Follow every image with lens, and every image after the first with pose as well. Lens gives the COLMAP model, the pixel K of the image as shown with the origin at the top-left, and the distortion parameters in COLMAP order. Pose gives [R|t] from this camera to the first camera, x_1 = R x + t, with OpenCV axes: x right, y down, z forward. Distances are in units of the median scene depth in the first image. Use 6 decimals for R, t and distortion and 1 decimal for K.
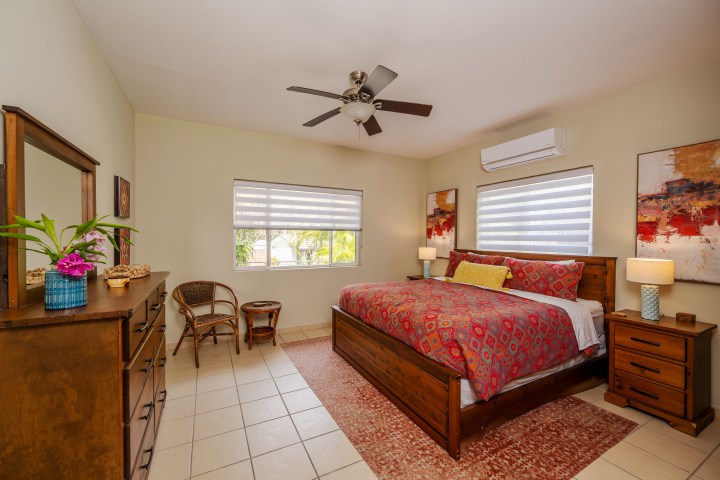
lens RADIAL K [[295.2, 0, 363.4], [0, 295.2, 242.0], [0, 0, 1]] dist [-0.003047, -0.000978]
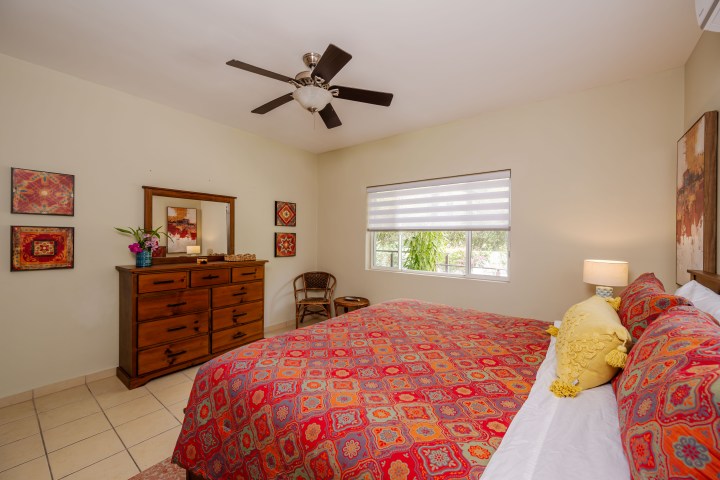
lens RADIAL K [[295.2, 0, 353.7], [0, 295.2, 234.9], [0, 0, 1]] dist [-0.003047, -0.000978]
pose [[0.399526, -0.010179, -0.916665, 0.589877], [-0.008516, 0.999854, -0.014814, -0.014094], [0.916682, 0.013725, 0.399381, 0.484061]]
